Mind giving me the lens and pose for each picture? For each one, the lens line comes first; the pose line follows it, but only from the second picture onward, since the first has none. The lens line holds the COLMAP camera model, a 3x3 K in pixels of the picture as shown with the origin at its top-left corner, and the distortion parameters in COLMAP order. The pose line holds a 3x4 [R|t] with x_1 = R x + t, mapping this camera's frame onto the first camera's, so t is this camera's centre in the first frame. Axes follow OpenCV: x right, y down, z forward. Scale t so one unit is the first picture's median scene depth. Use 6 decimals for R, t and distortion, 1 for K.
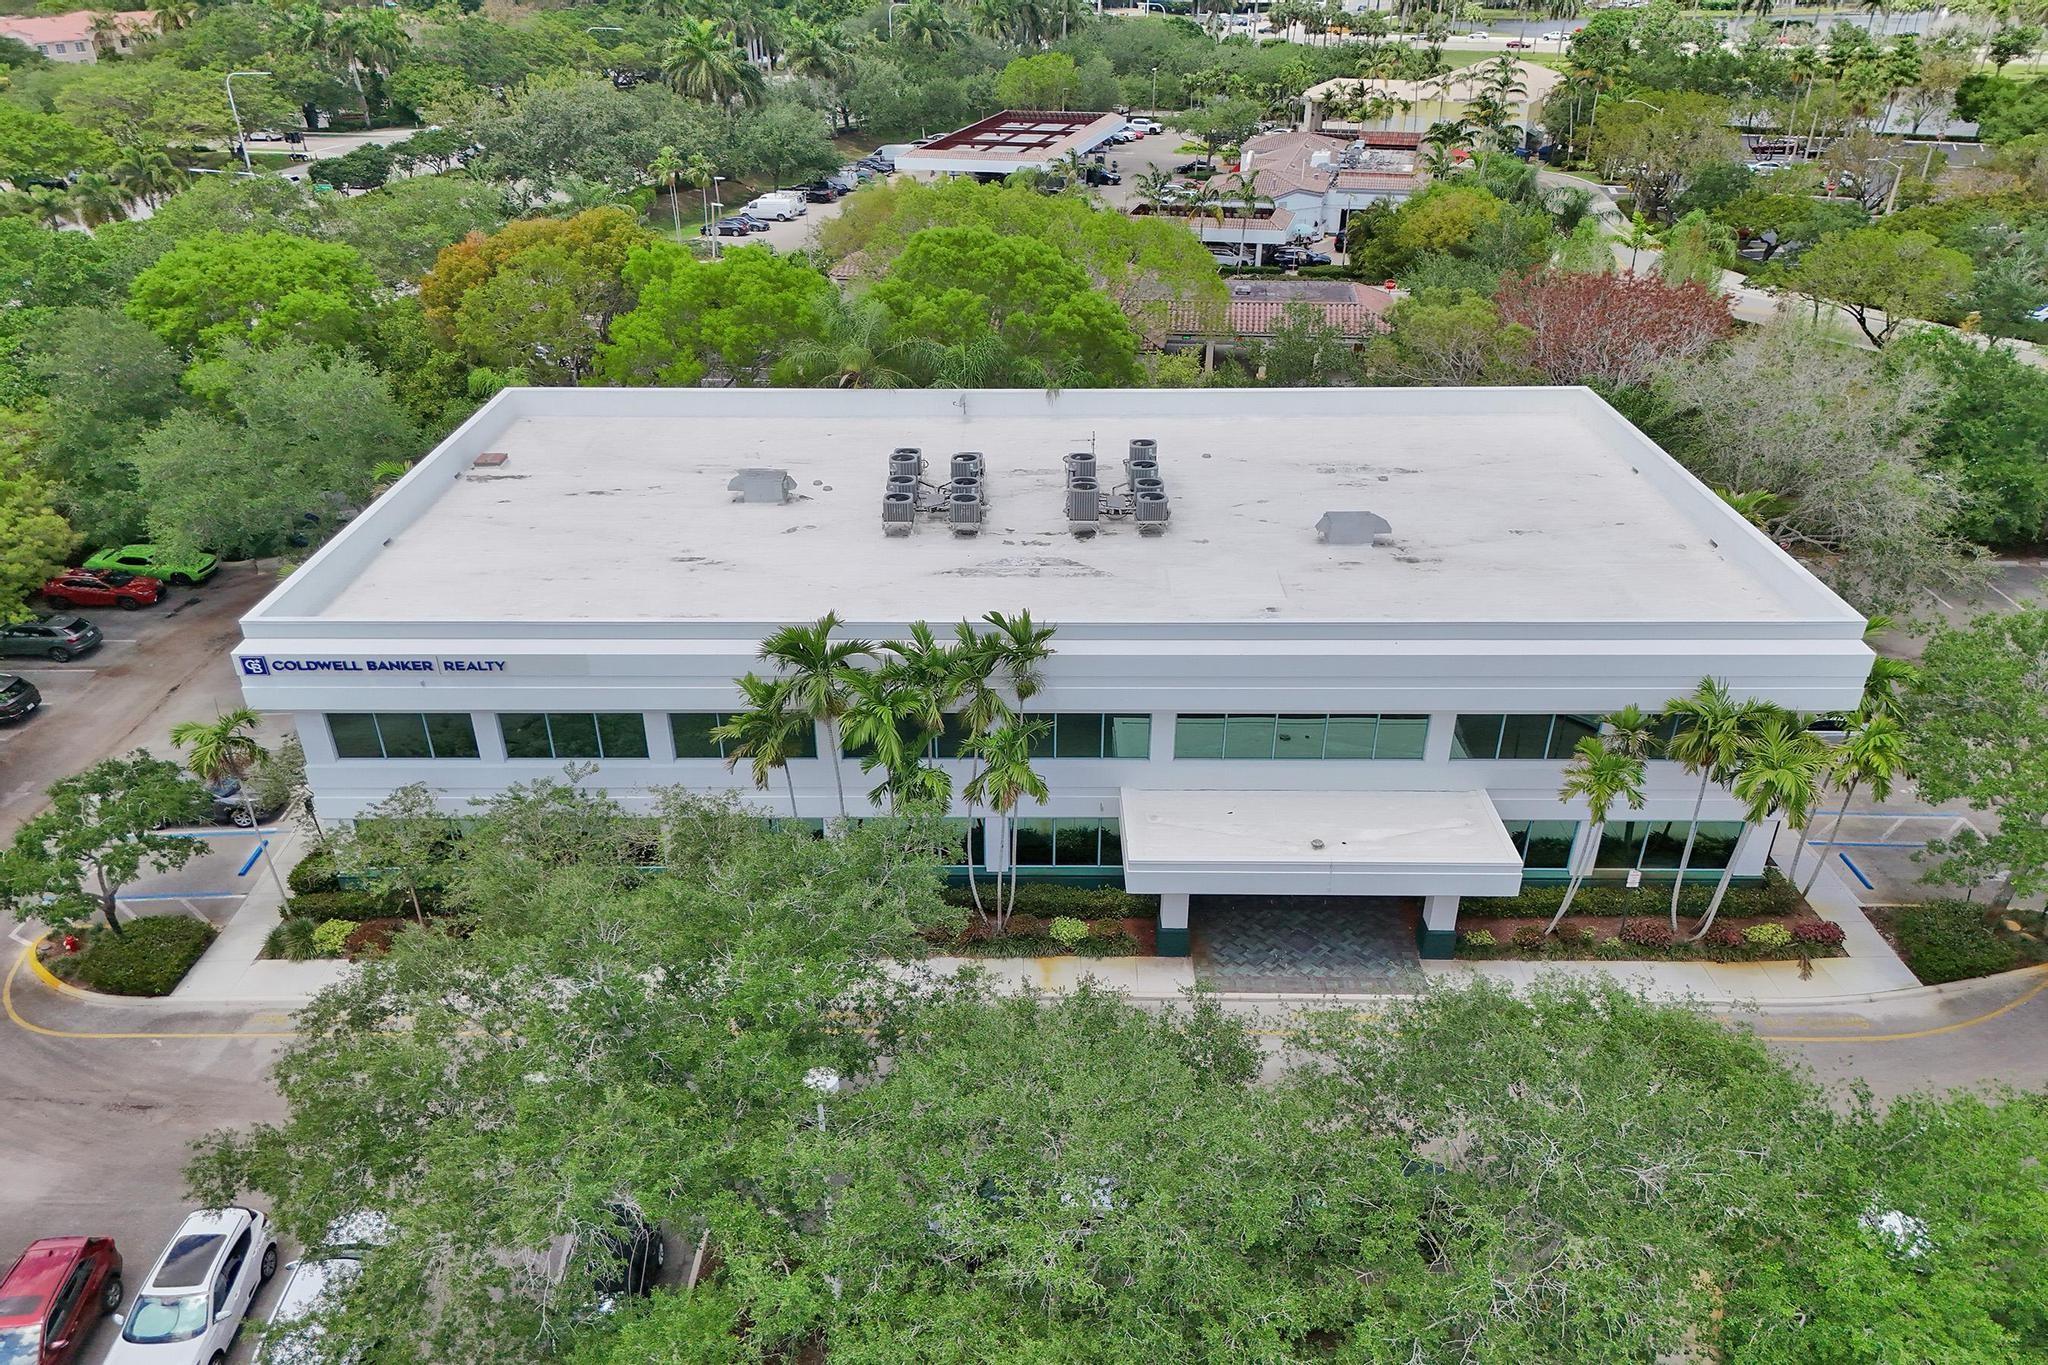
lens RADIAL K [[1574.2, 0, 1069.8], [0, 1574.2, 682.6], [0, 0, 1]] dist [0.003631, -0.004092]
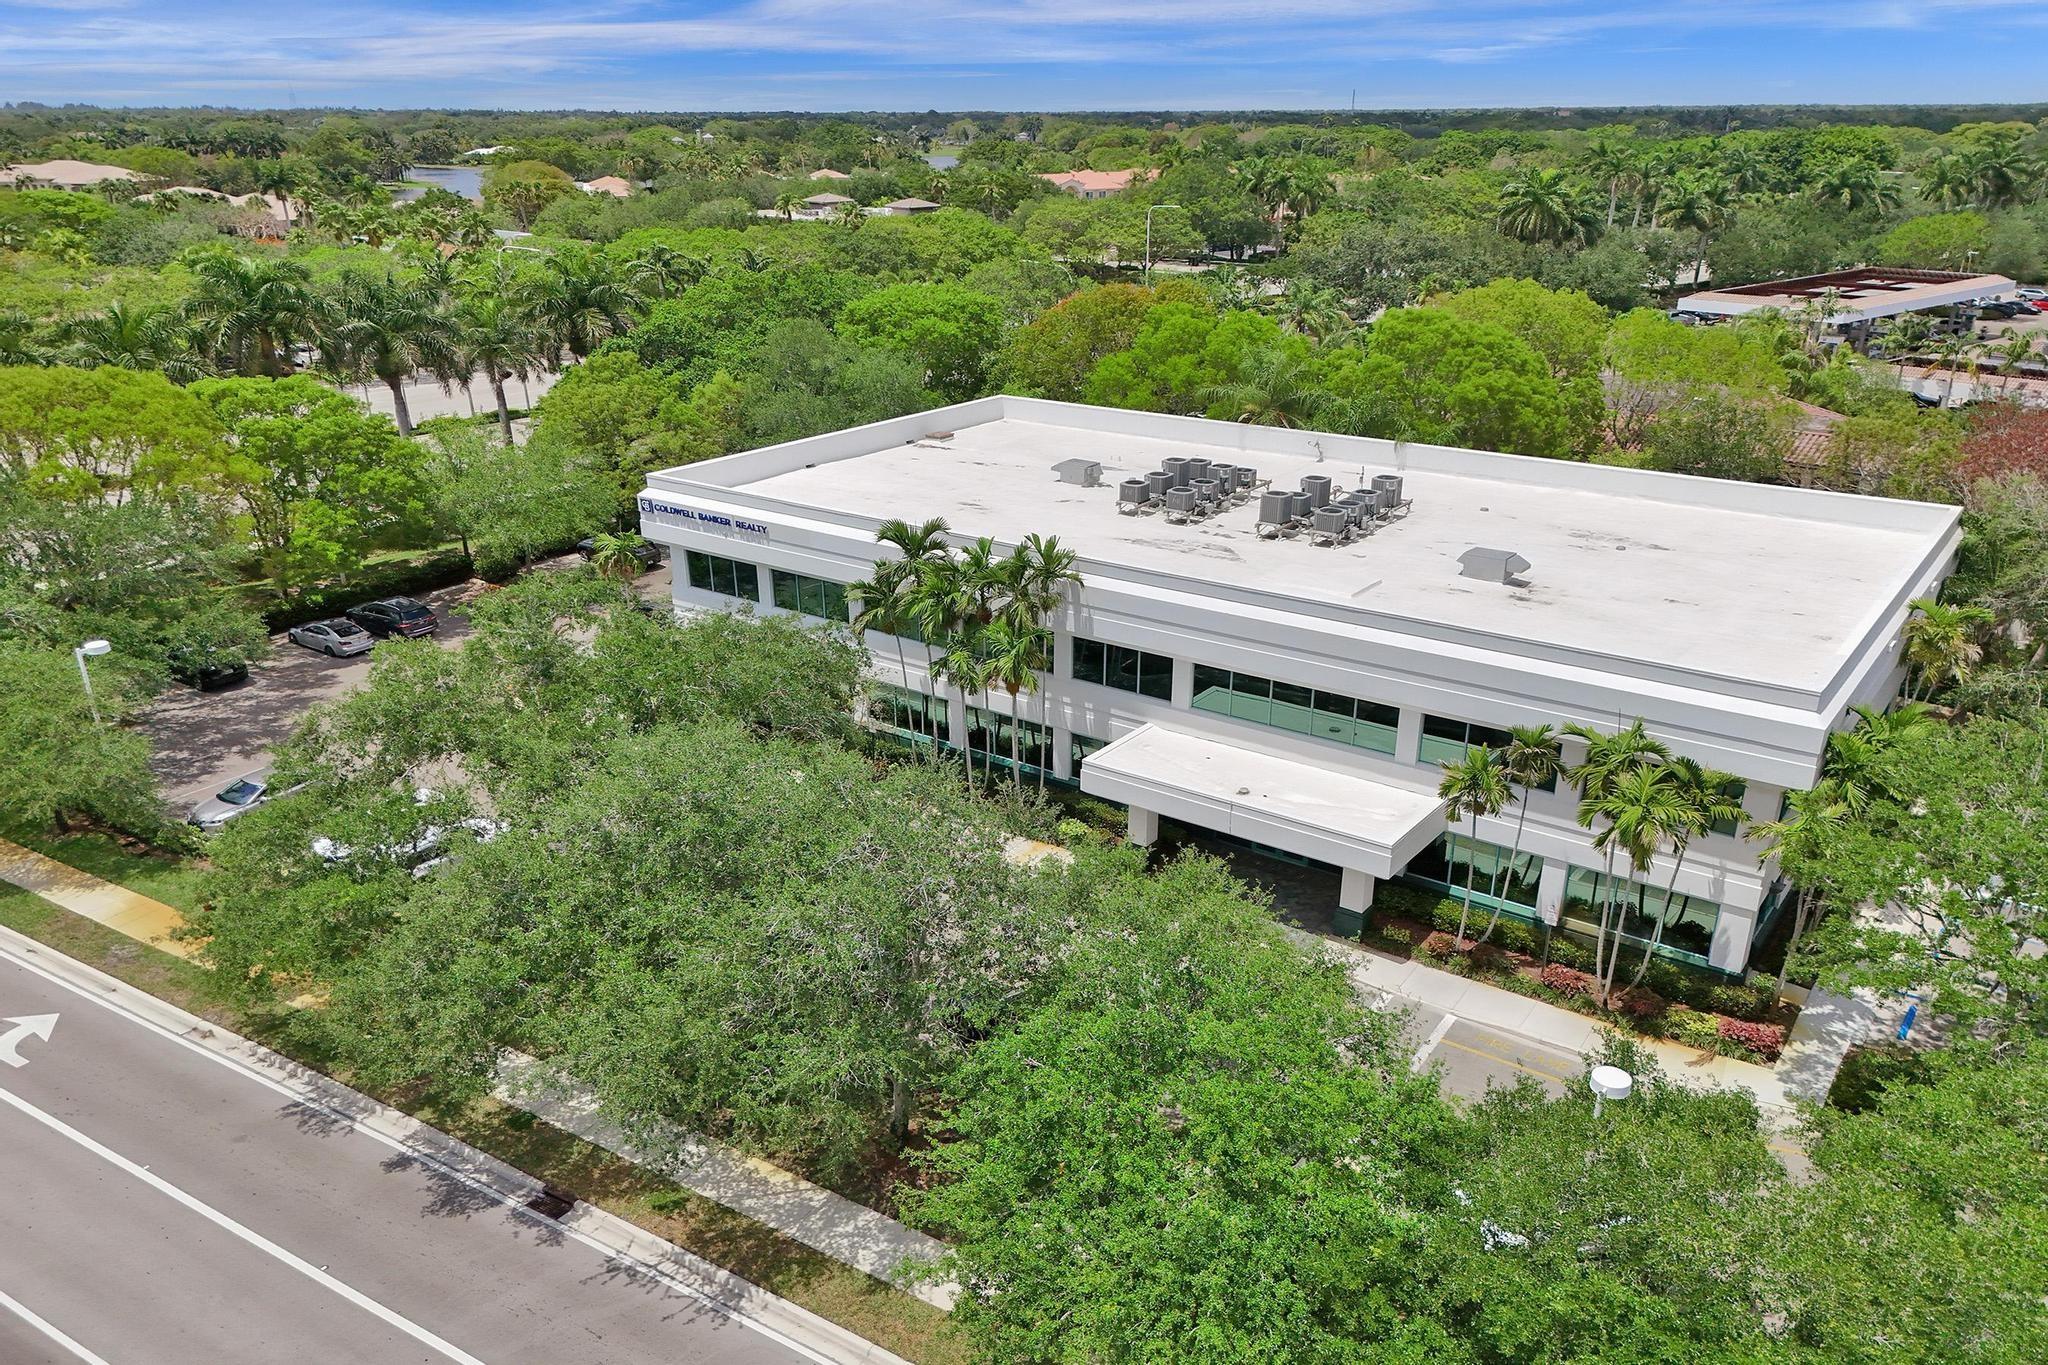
lens RADIAL K [[1574.2, 0, 1069.8], [0, 1574.2, 682.6], [0, 0, 1]] dist [0.003631, -0.004092]
pose [[0.803565, 0.192574, -0.563204, 0.651452], [-0.250146, 0.967860, -0.025966, 0.086169], [0.540102, 0.161748, 0.825910, 0.004939]]
